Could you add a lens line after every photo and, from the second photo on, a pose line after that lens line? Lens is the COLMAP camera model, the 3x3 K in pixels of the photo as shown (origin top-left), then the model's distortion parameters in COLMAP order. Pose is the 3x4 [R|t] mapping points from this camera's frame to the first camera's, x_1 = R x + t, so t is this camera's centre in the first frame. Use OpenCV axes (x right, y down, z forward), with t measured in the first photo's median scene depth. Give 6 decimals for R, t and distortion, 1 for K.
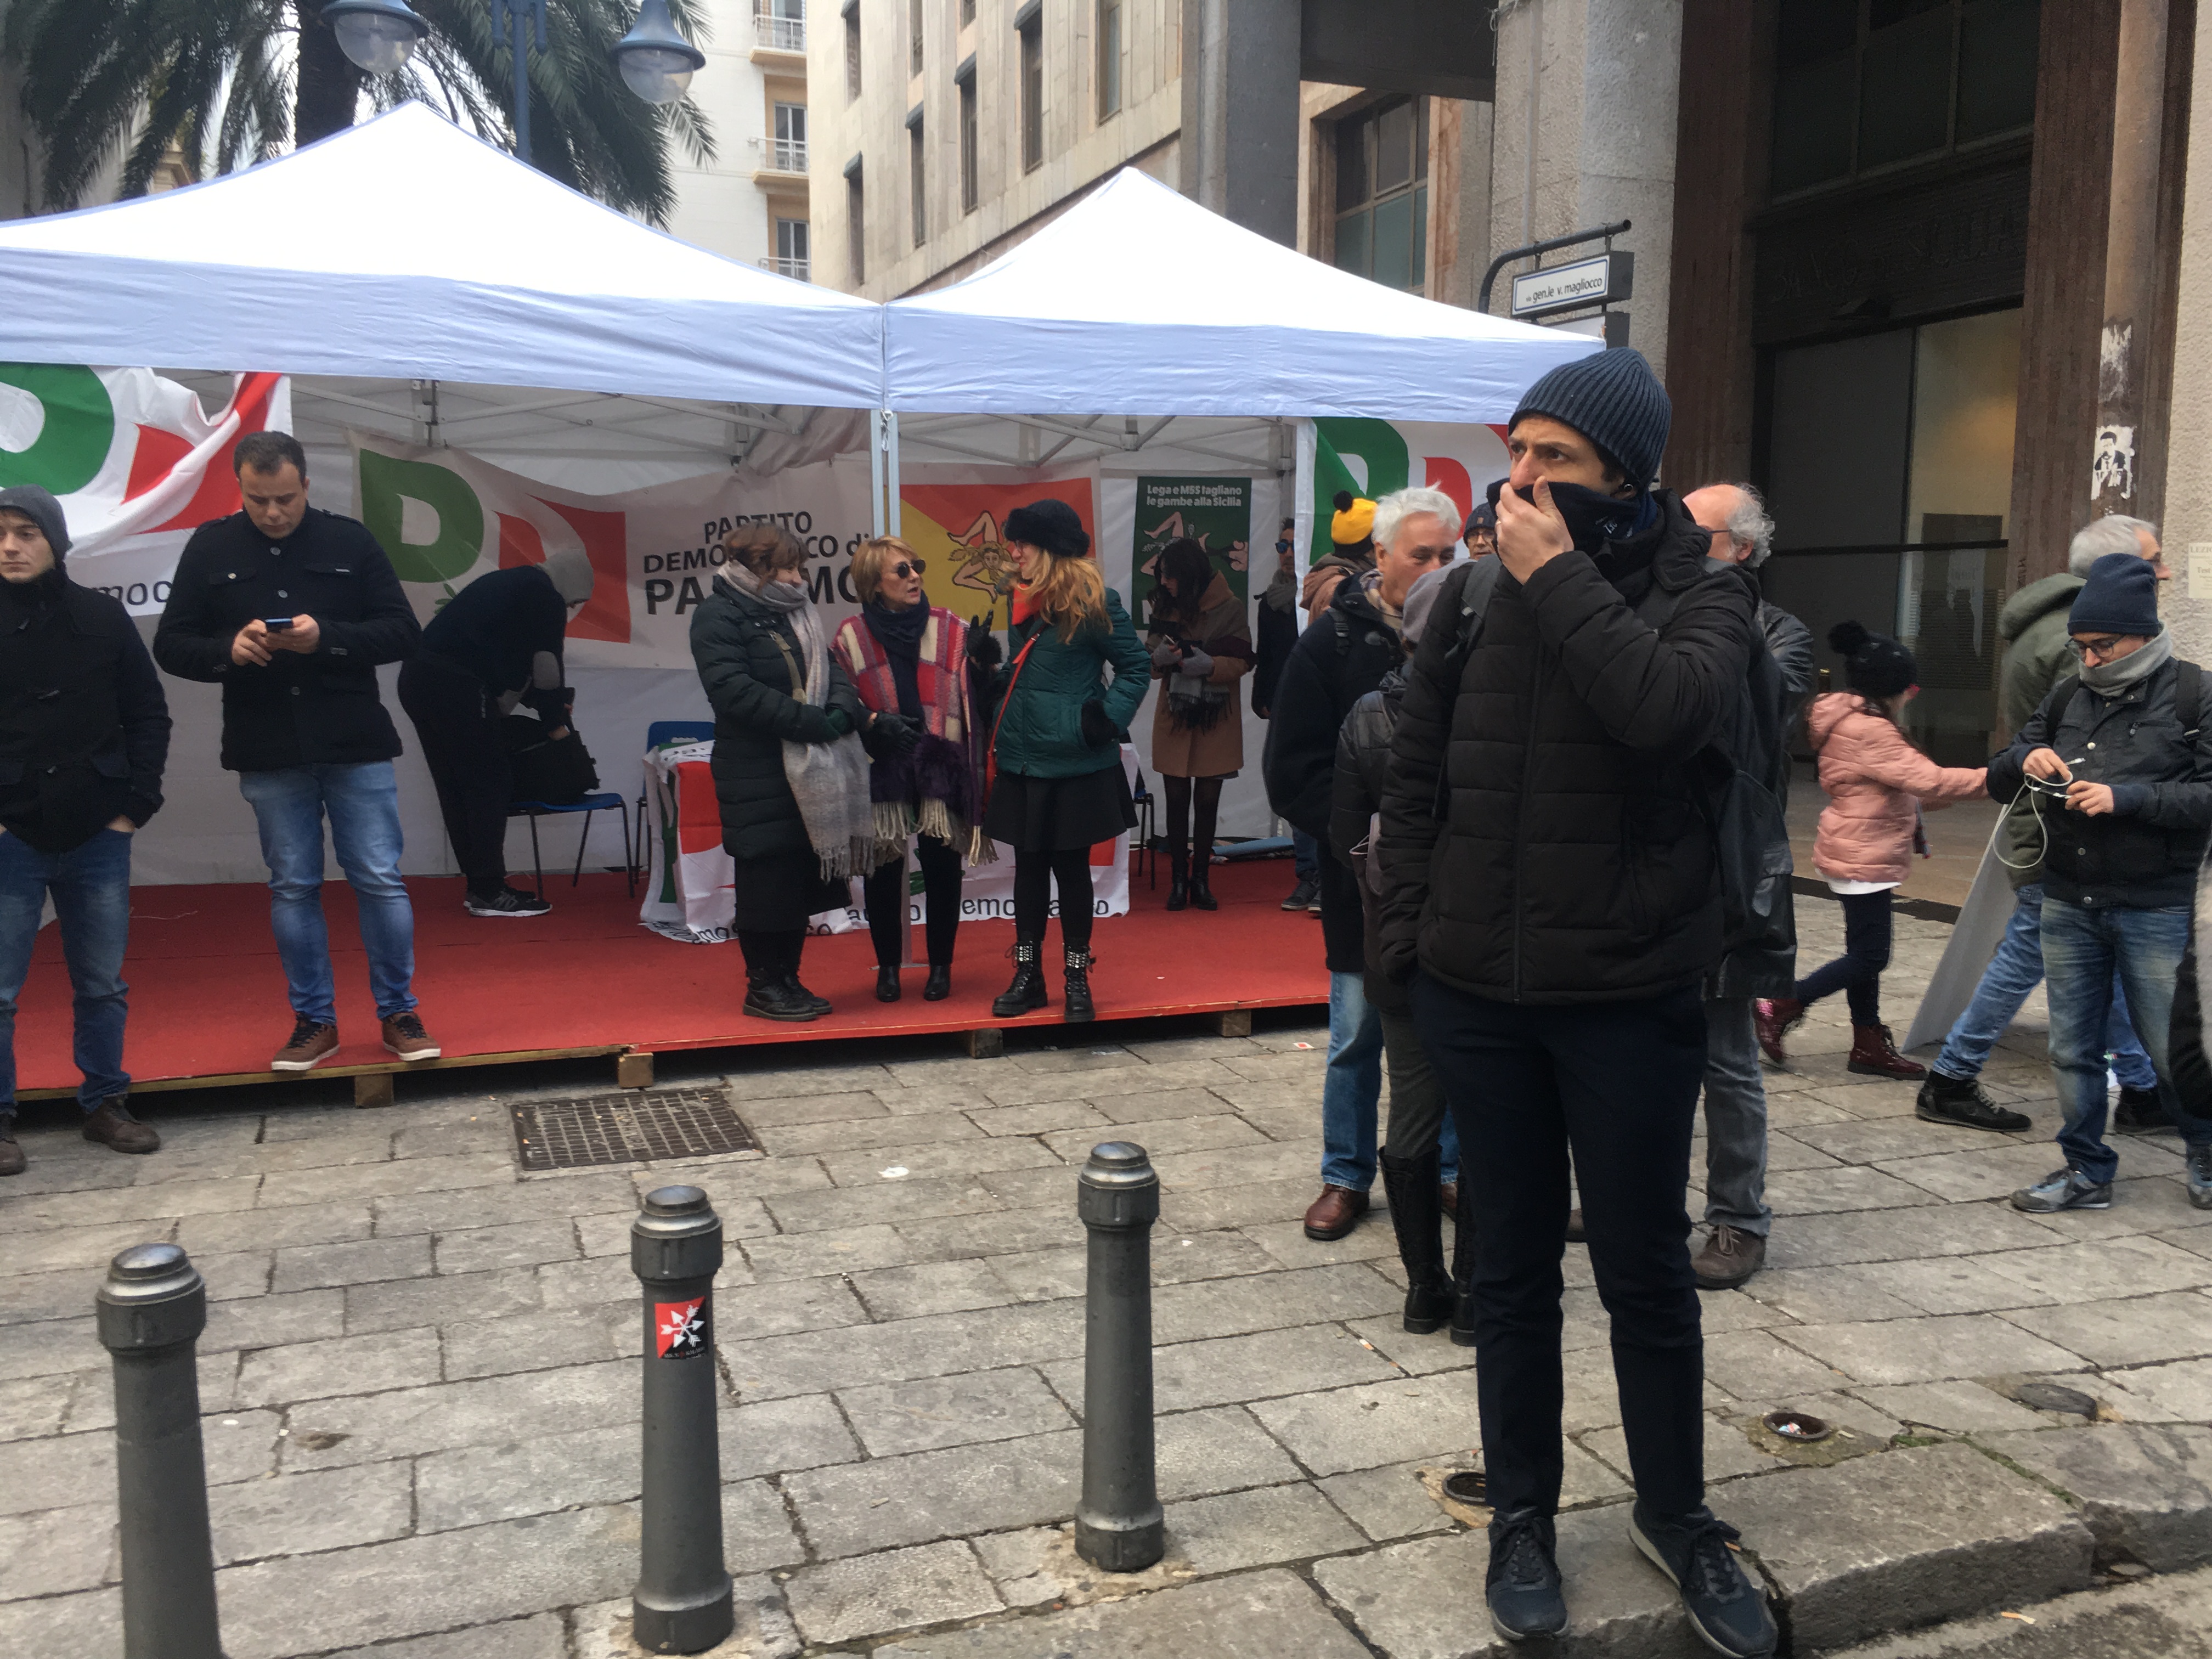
lens RADIAL K [[1936.5, 0, 1090.3], [0, 1936.5, 842.9], [0, 0, 1]] dist [0.082968, -0.112325]
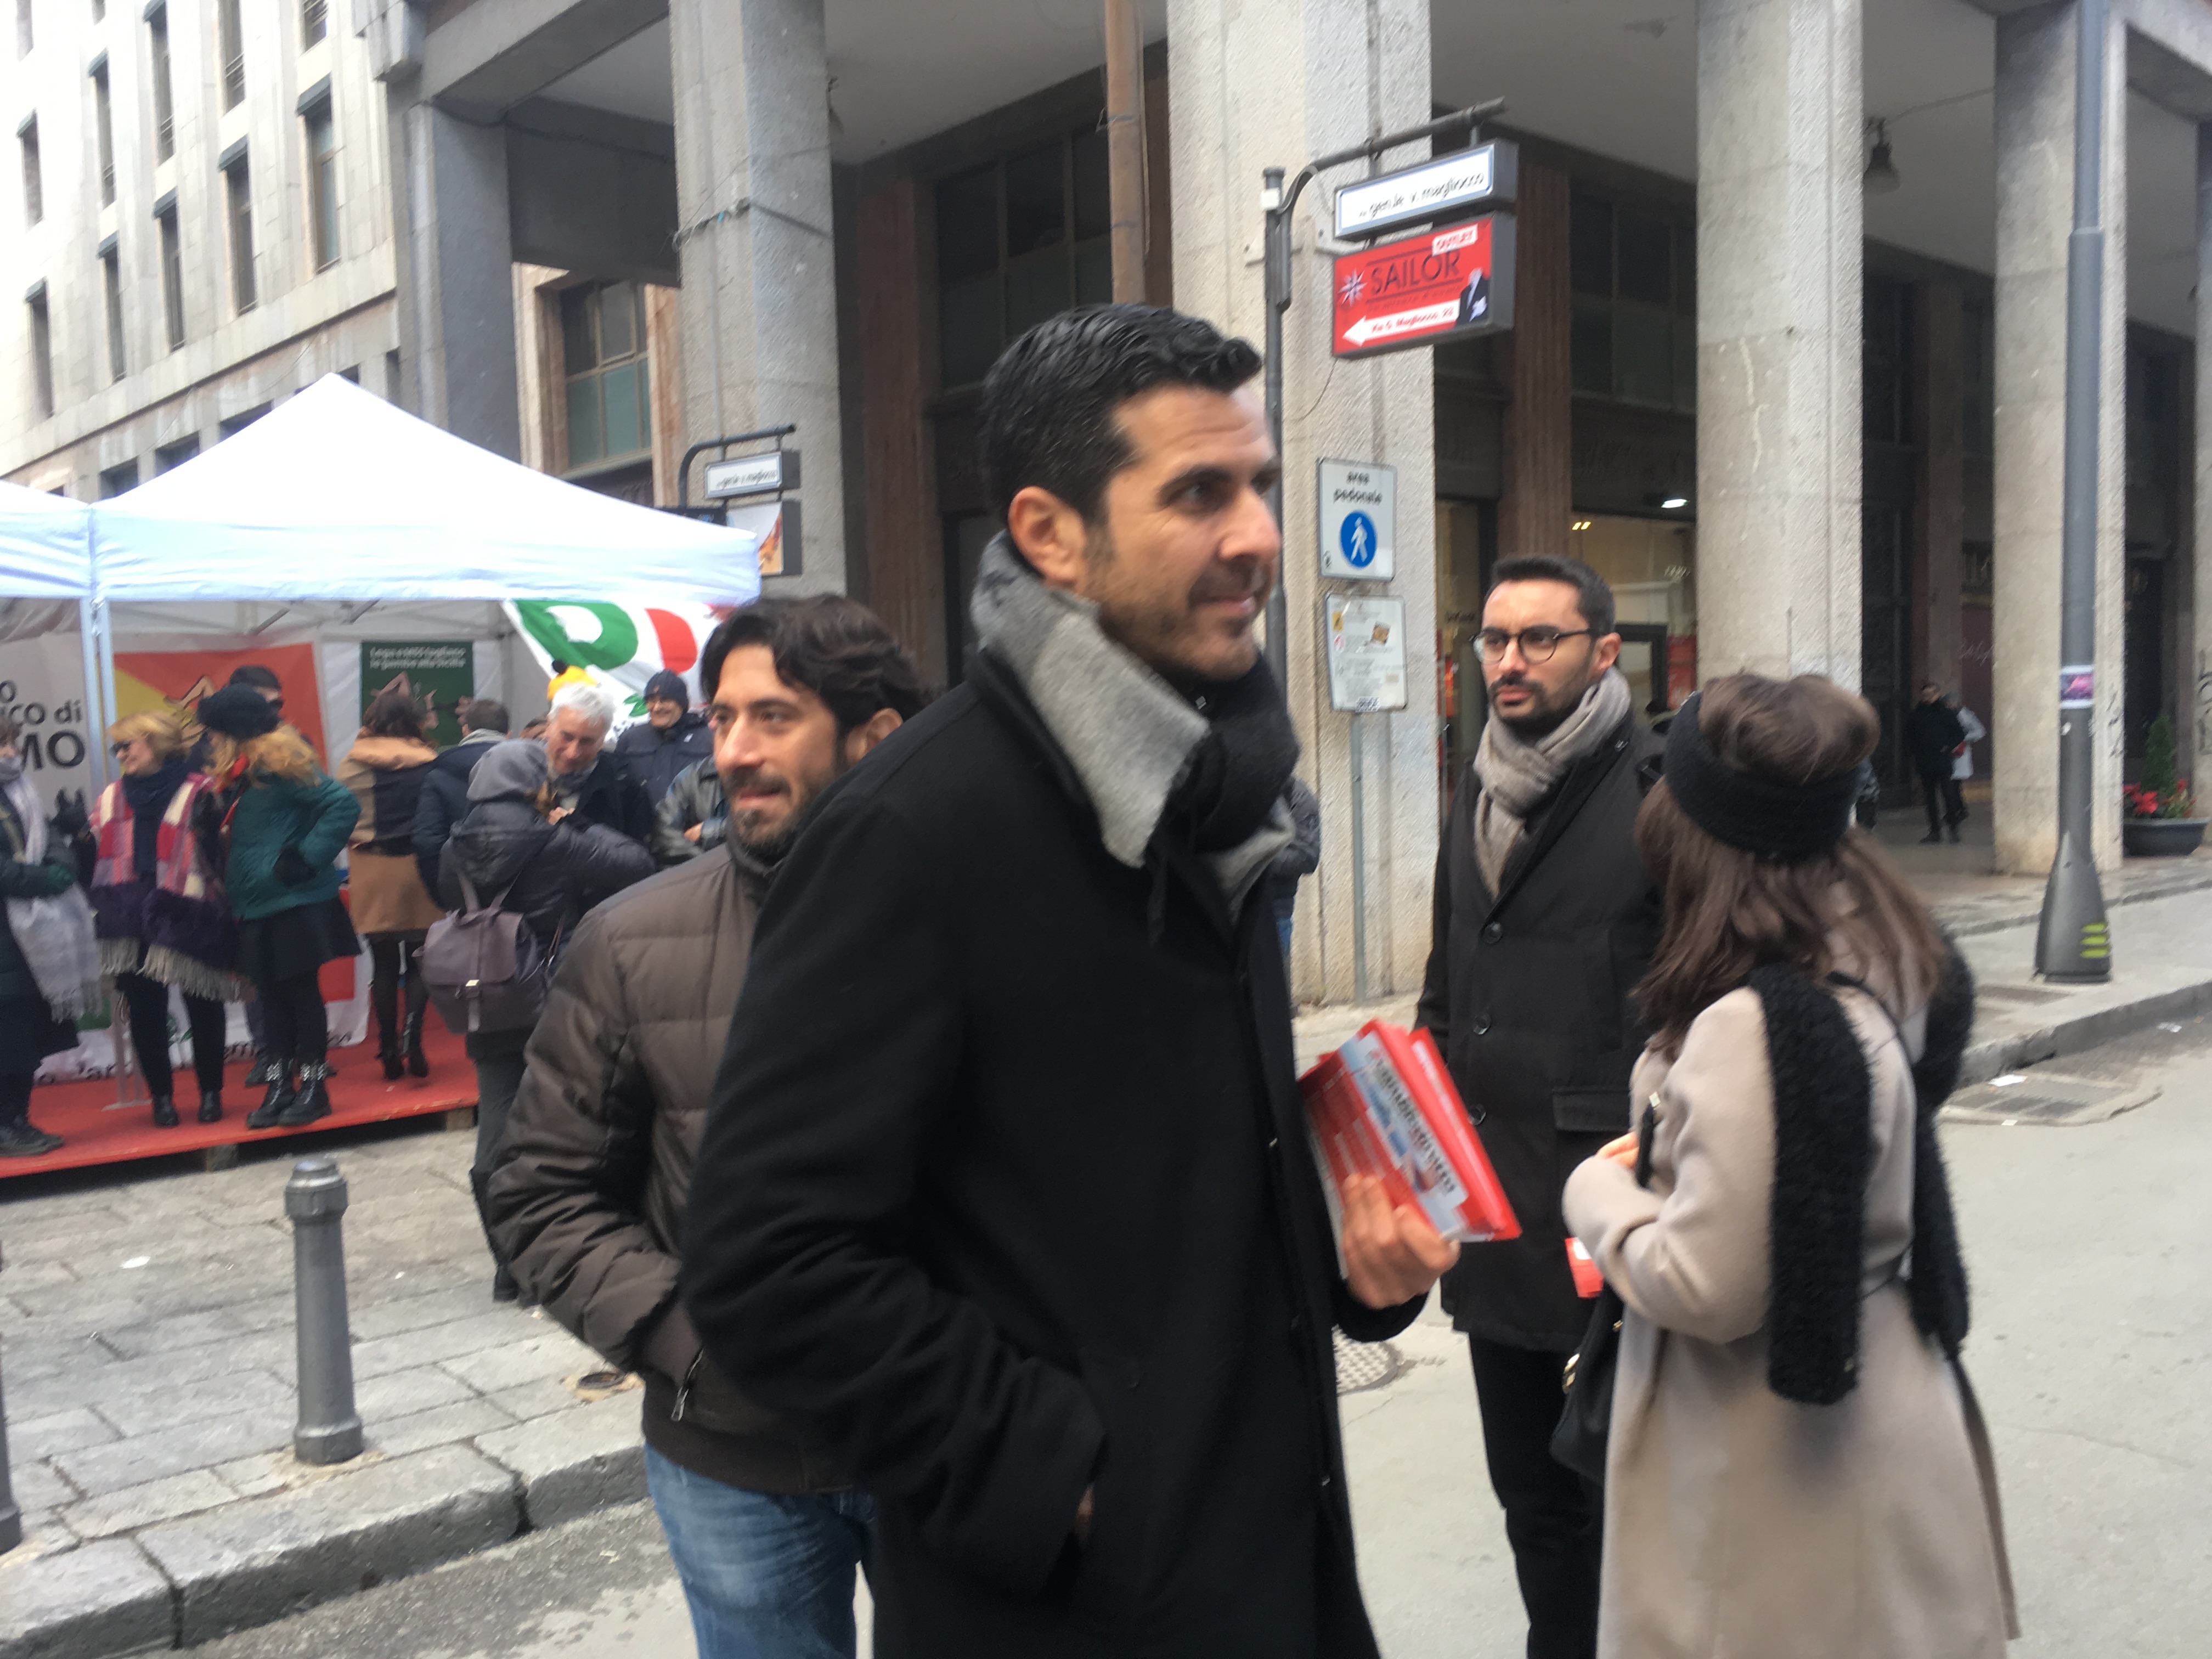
lens RADIAL K [[1936.5, 0, 1091.1], [0, 1936.5, 819.2], [0, 0, 1]] dist [0.082968, -0.112325]
pose [[0.933246, -0.047569, 0.356074, 0.020853], [0.076119, 0.994872, -0.066596, 0.021646], [-0.351080, 0.089254, 0.932082, -0.249076]]
